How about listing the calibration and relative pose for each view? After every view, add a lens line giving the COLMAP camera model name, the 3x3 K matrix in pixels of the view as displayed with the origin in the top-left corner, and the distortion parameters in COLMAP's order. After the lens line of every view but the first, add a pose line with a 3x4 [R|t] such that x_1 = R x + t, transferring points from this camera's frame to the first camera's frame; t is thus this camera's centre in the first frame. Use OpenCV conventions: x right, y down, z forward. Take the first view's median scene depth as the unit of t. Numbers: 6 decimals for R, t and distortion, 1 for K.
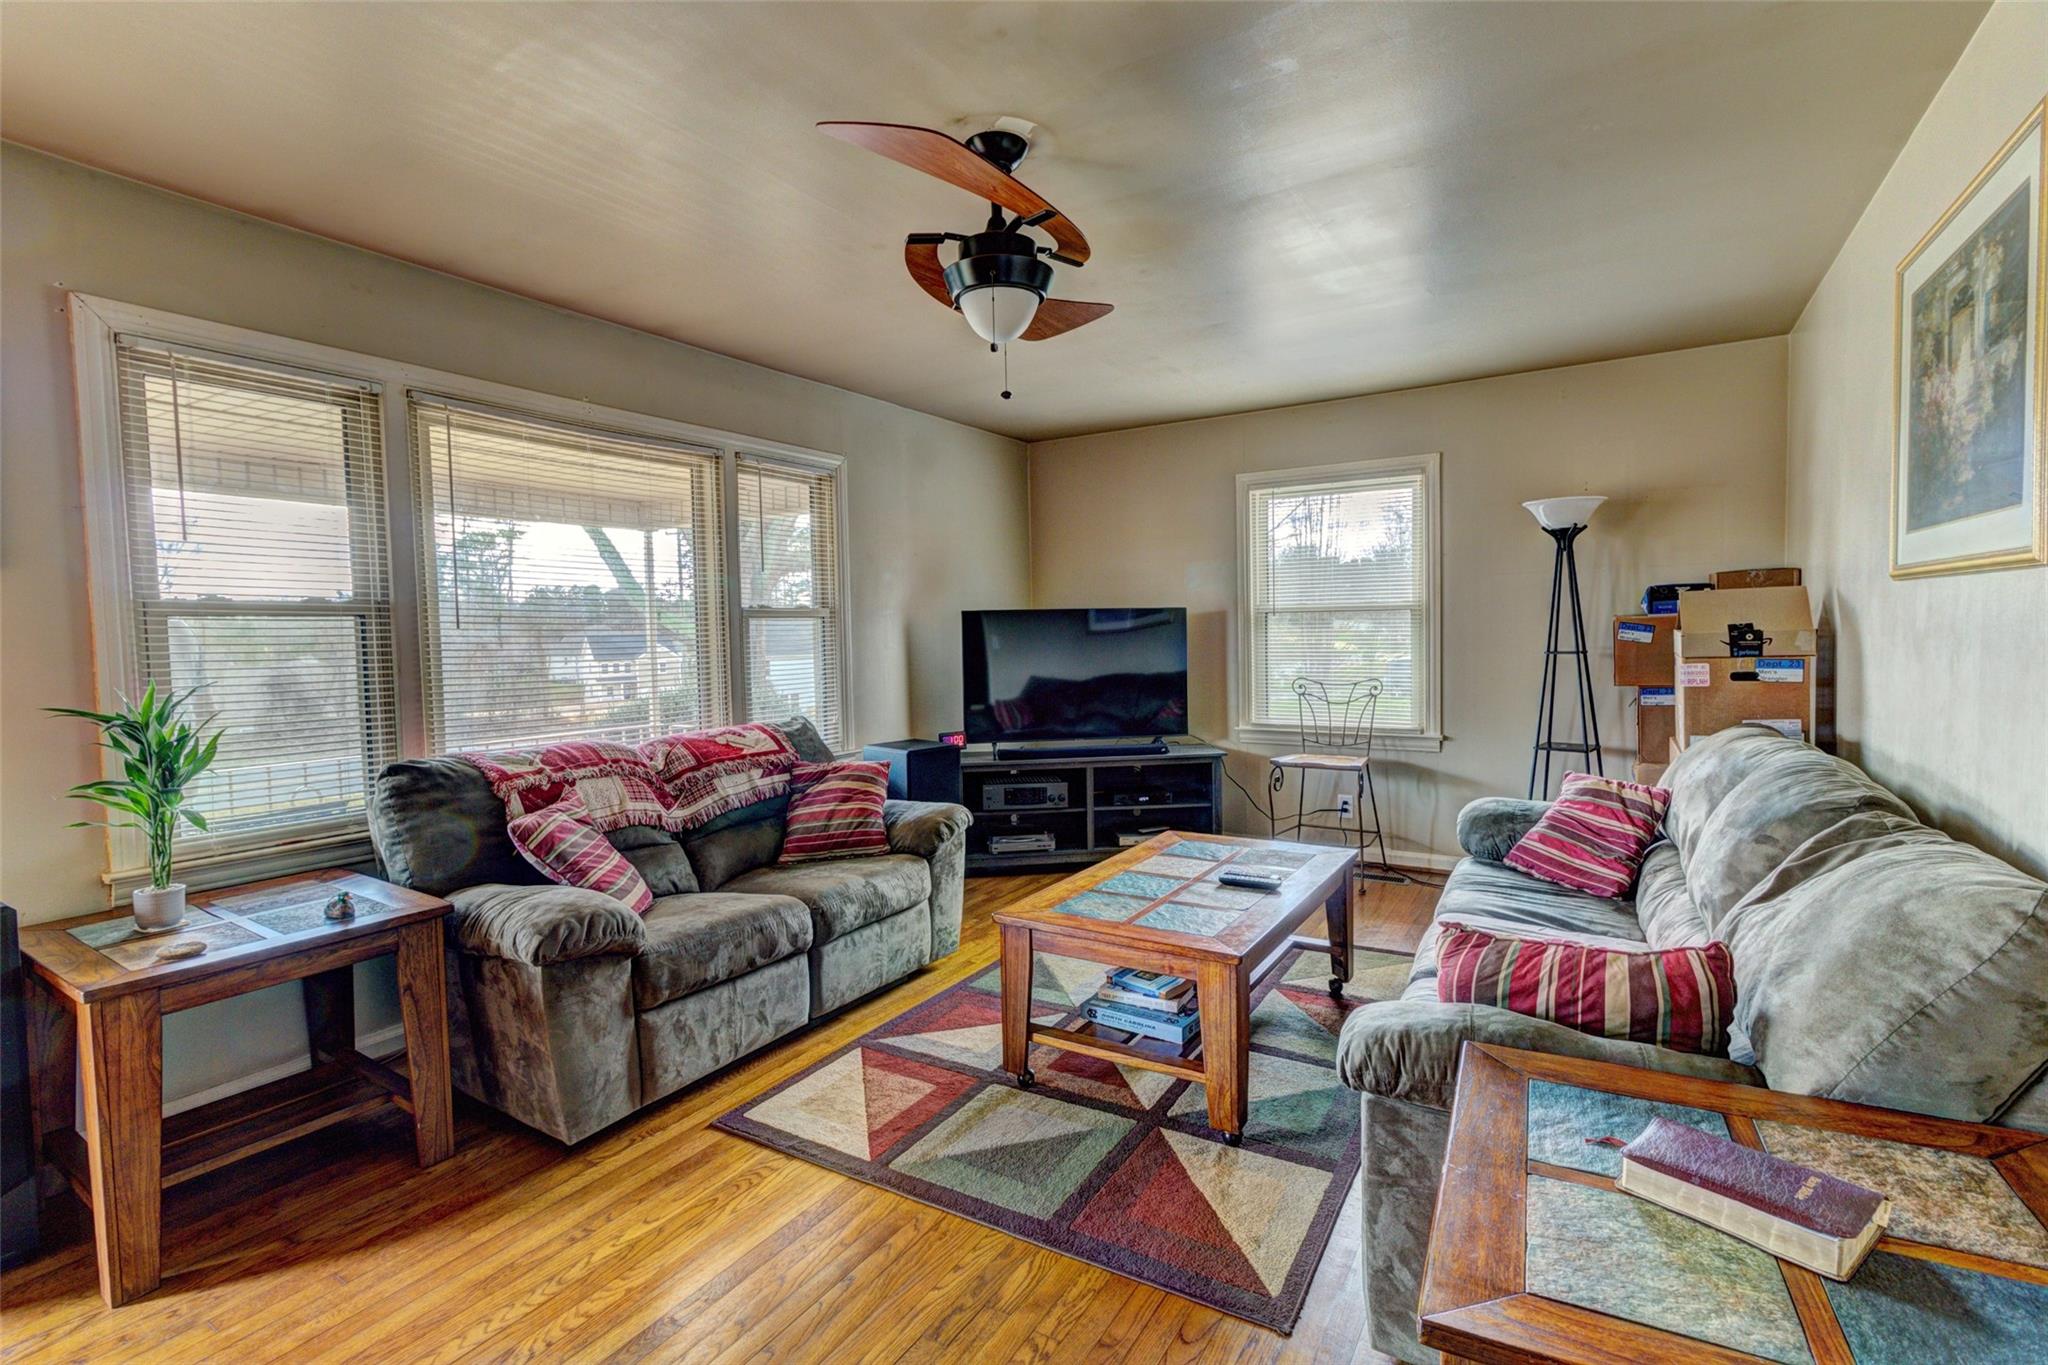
lens RADIAL K [[940.7, 0, 1021.3], [0, 940.7, 677.2], [0, 0, 1]] dist [0.001592, 0.000968]
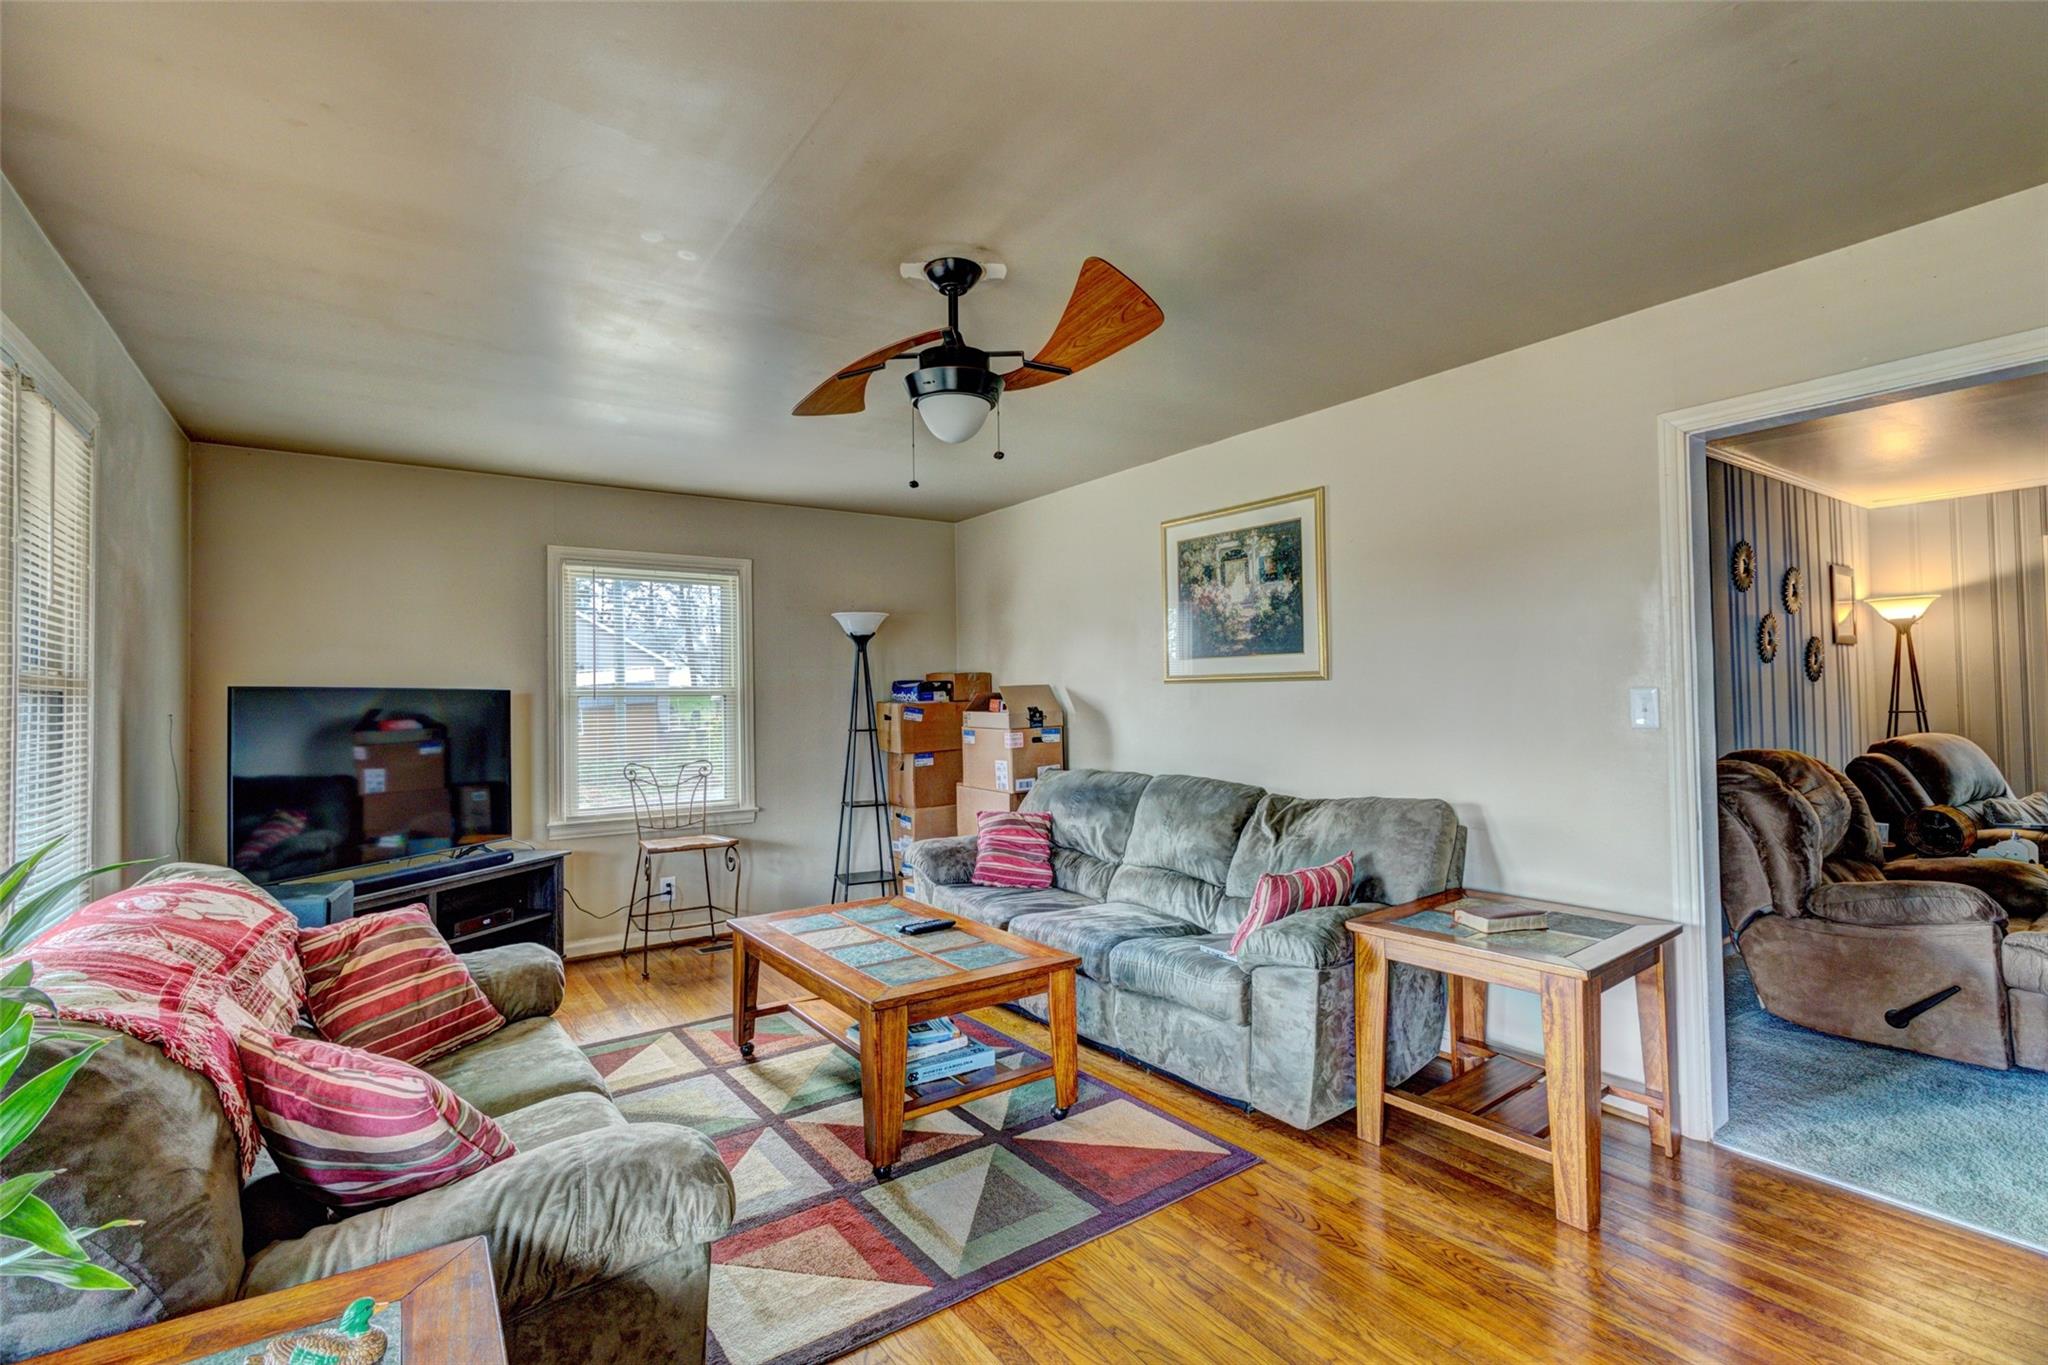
lens RADIAL K [[940.7, 0, 1037.1], [0, 940.7, 680.1], [0, 0, 1]] dist [0.001592, 0.000968]
pose [[0.391642, 0.030554, 0.919610, -0.708094], [0.055601, 0.996836, -0.056799, -0.011070], [-0.918436, 0.073377, 0.388704, 0.369766]]
